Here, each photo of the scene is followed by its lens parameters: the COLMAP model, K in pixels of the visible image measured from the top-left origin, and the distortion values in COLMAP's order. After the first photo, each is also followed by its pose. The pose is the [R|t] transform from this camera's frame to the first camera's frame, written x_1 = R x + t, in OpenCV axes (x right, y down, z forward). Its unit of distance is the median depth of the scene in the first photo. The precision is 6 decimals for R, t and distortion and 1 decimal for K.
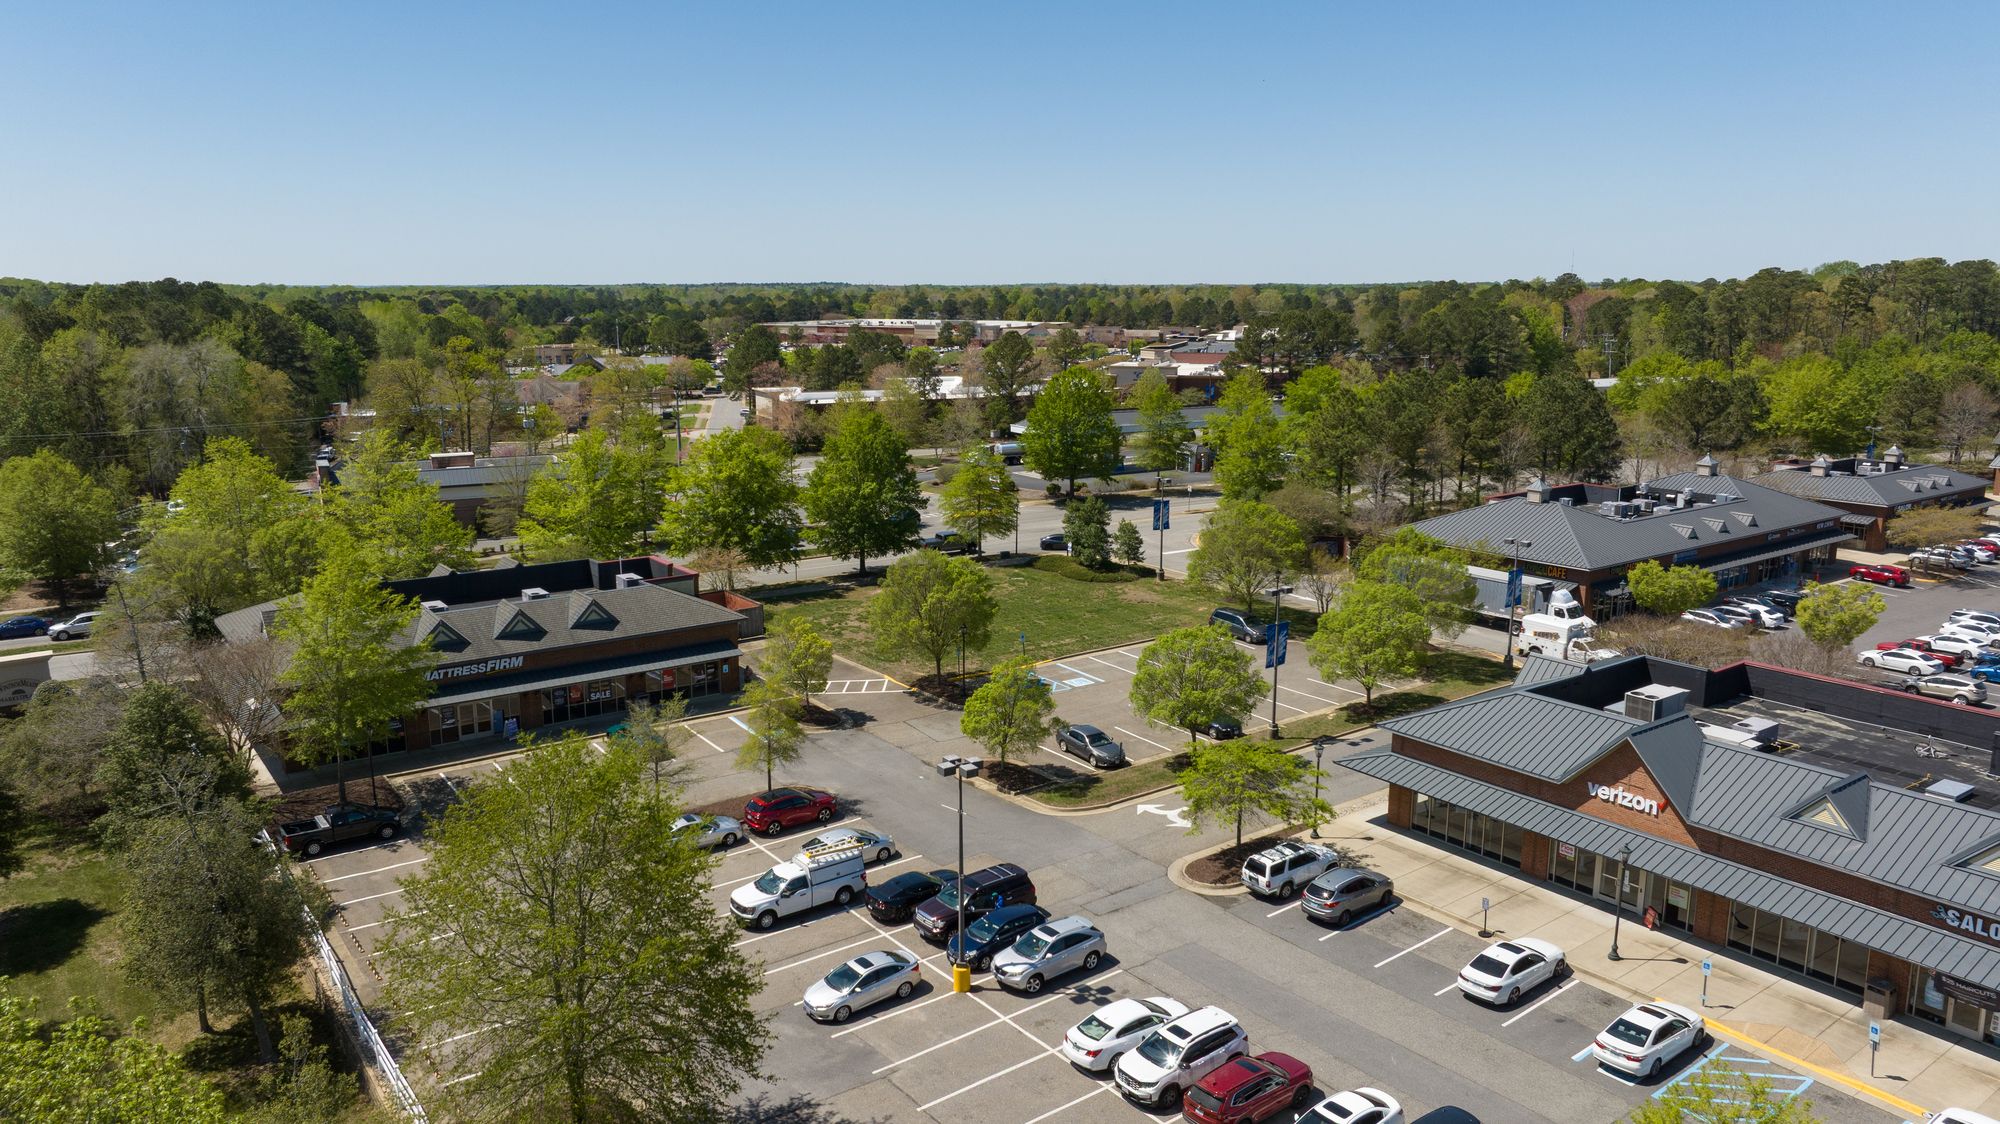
lens RADIAL K [[1393.9, 0, 1000.0], [0, 1393.9, 562.0], [0, 0, 1]] dist [-0.024985, 0.004355]
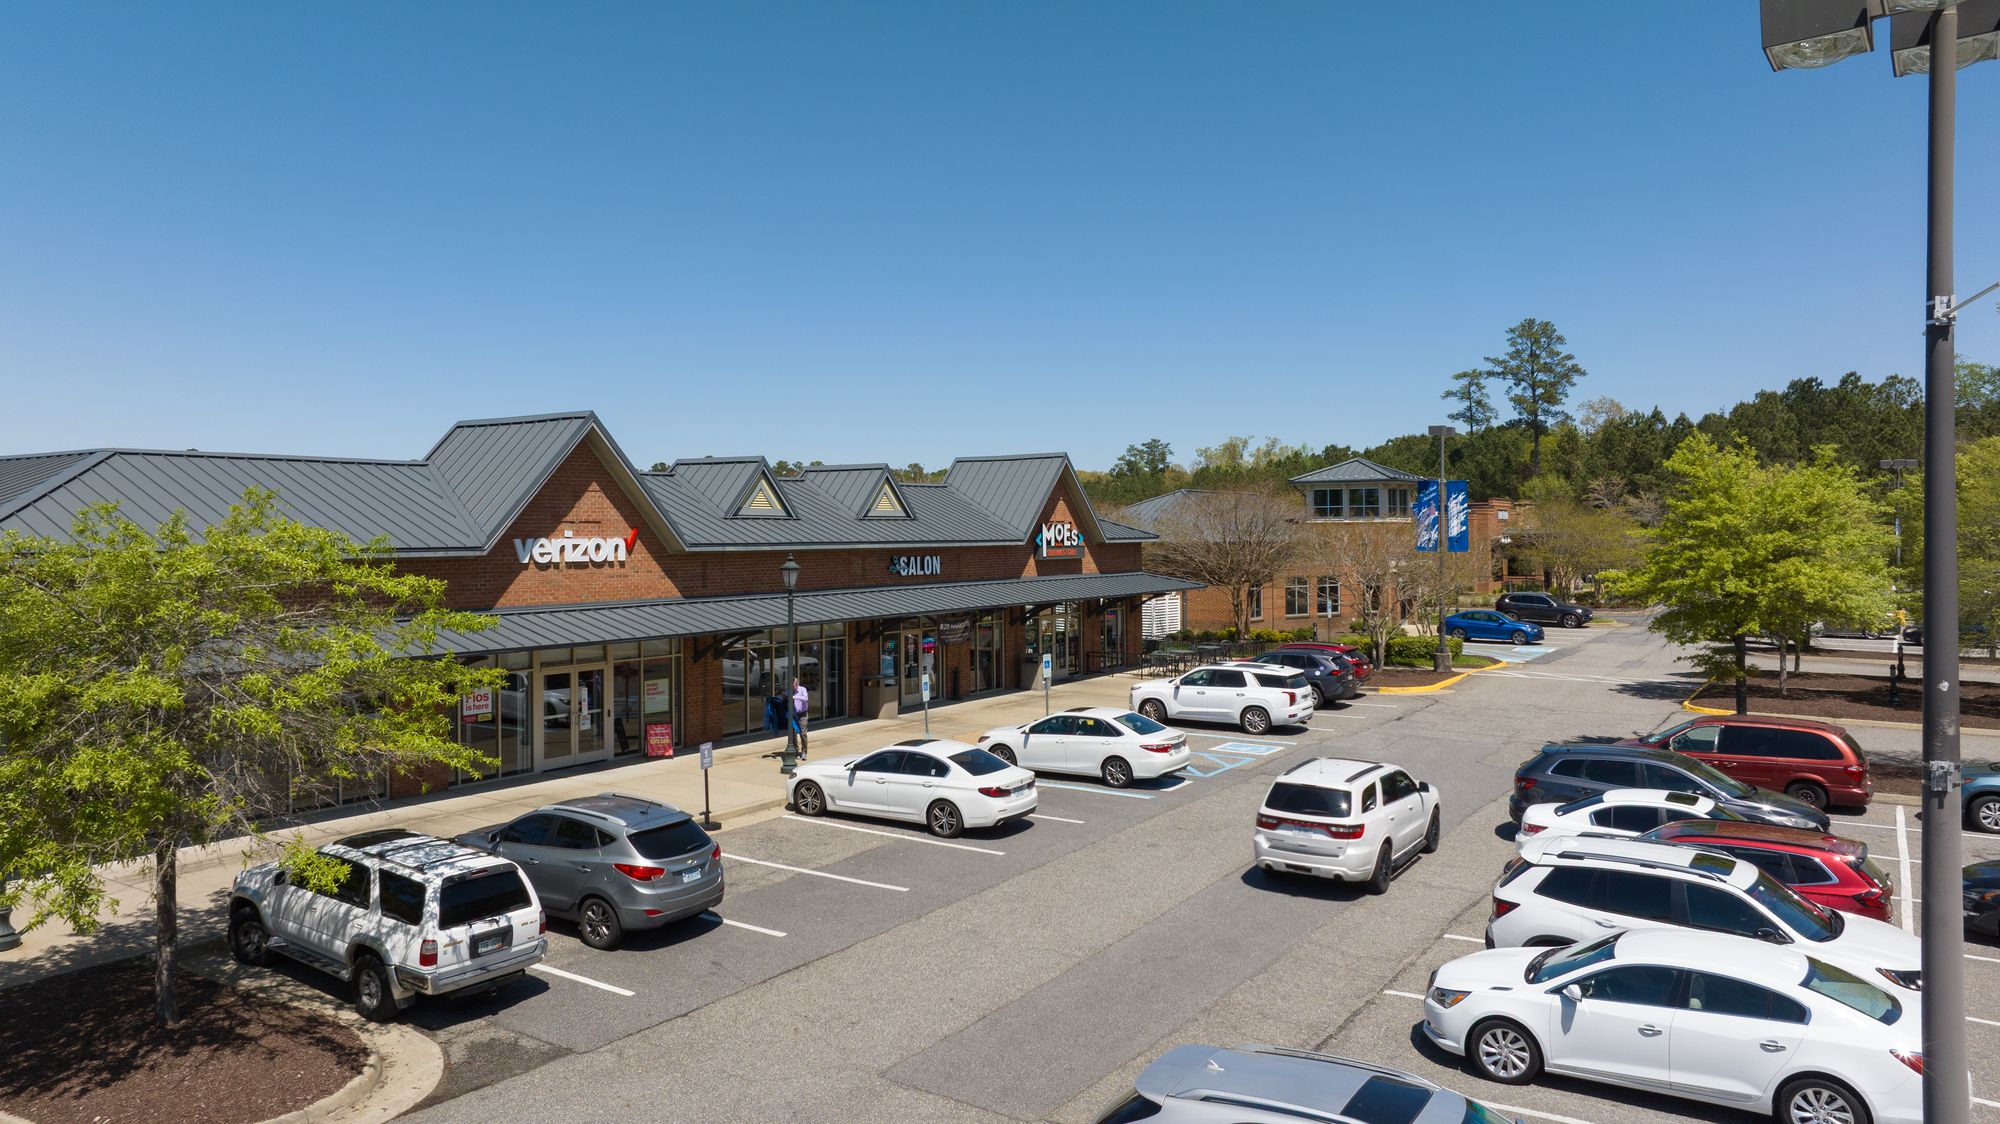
lens RADIAL K [[1423.8, 0, 1000.5], [0, 1423.8, 520.5], [0, 0, 1]] dist [-0.010399, -0.004541]
pose [[-0.364782, 0.009251, 0.931047, -0.087137], [0.186449, 0.980423, 0.063309, 0.109888], [-0.912234, 0.196686, -0.359365, 0.740514]]
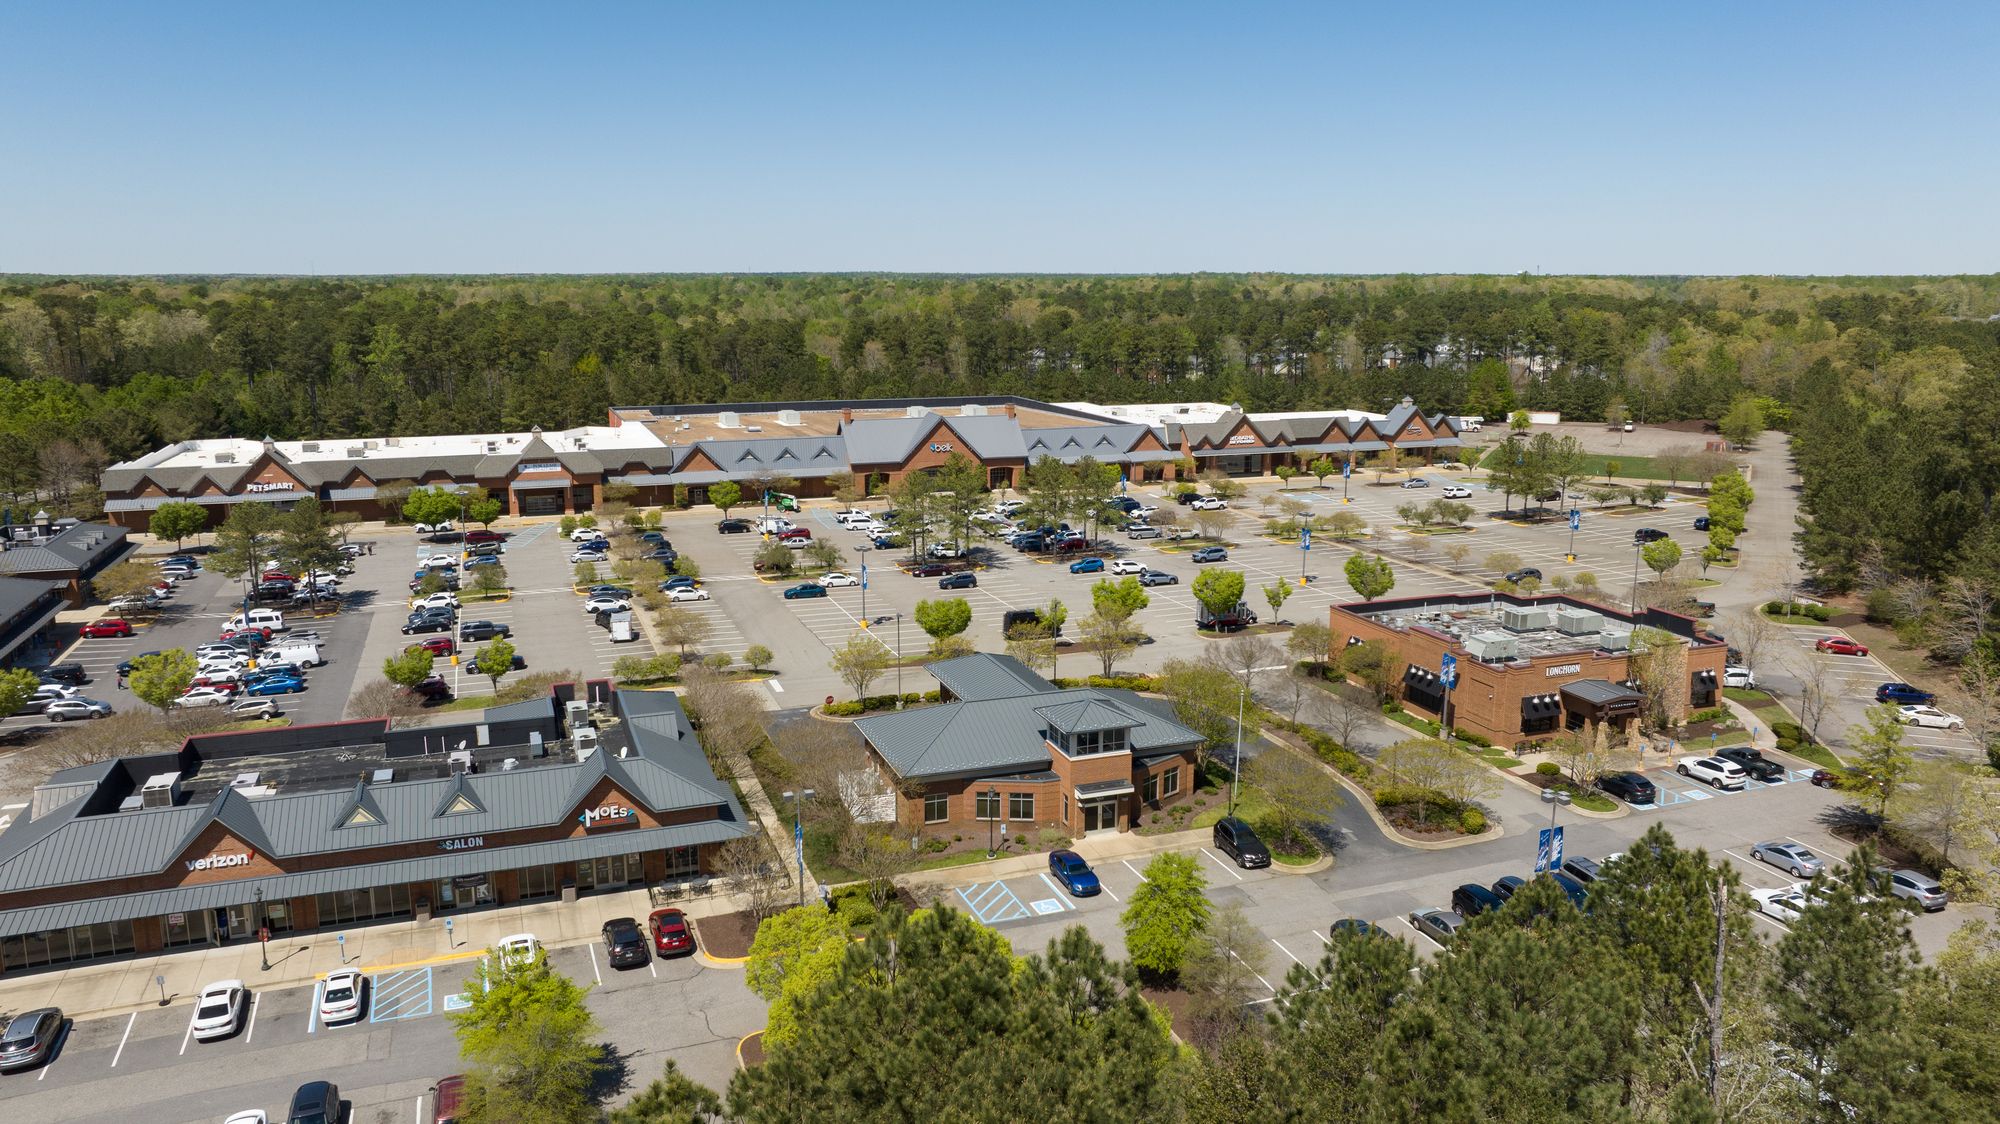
lens RADIAL K [[1396.0, 0, 990.6], [0, 1396.0, 564.7], [0, 0, 1]] dist [-0.033119, -0.000715]
pose [[0.271047, -0.190996, 0.943427, -0.399020], [0.182485, 0.972538, 0.144461, -0.119988], [-0.945110, 0.133006, 0.298457, -0.110056]]
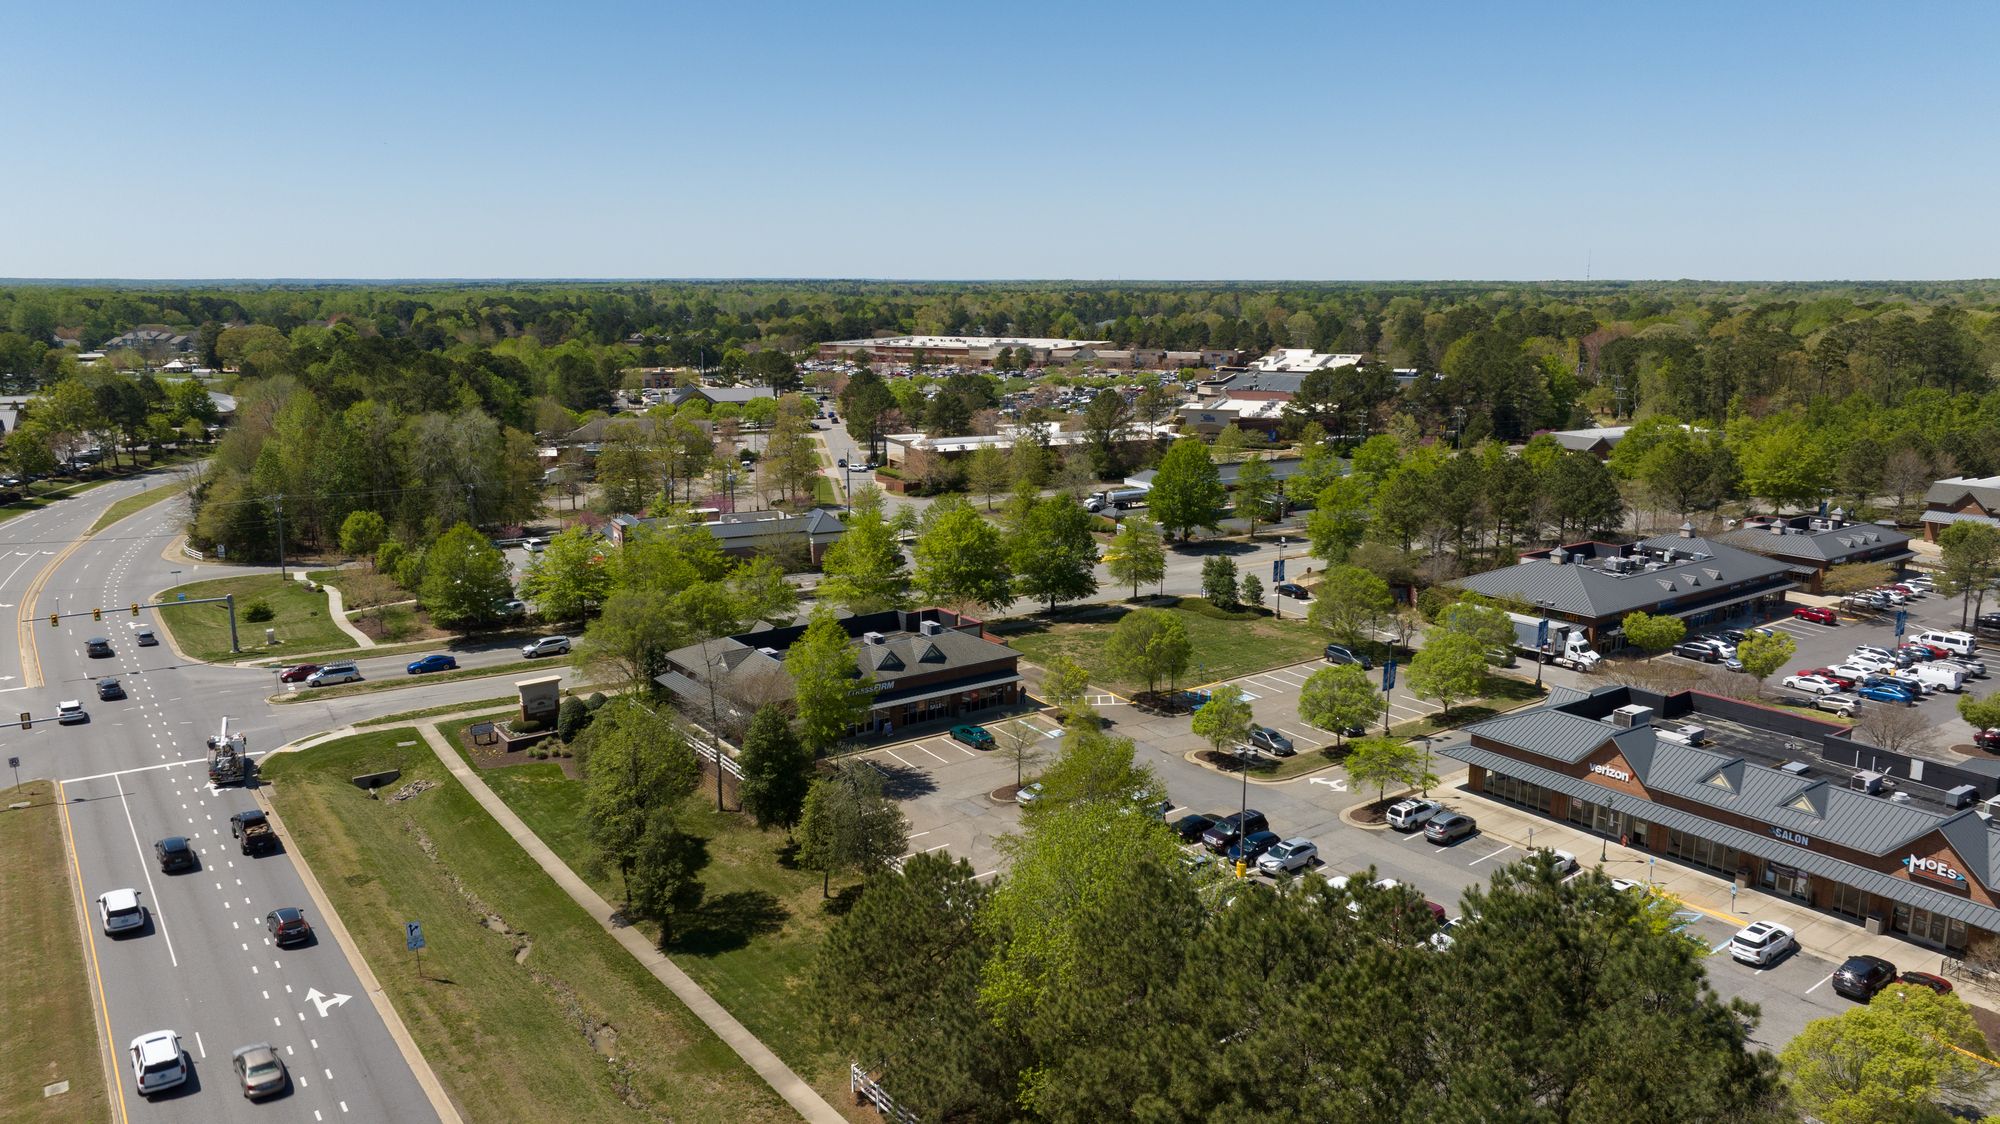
lens RADIAL K [[1396.0, 0, 990.6], [0, 1396.0, 564.7], [0, 0, 1]] dist [-0.033119, -0.000715]
pose [[0.999877, 0.002530, -0.015500, -0.216034], [-0.002444, 0.999982, 0.005550, -0.070161], [0.015514, -0.005511, 0.999864, -0.537717]]
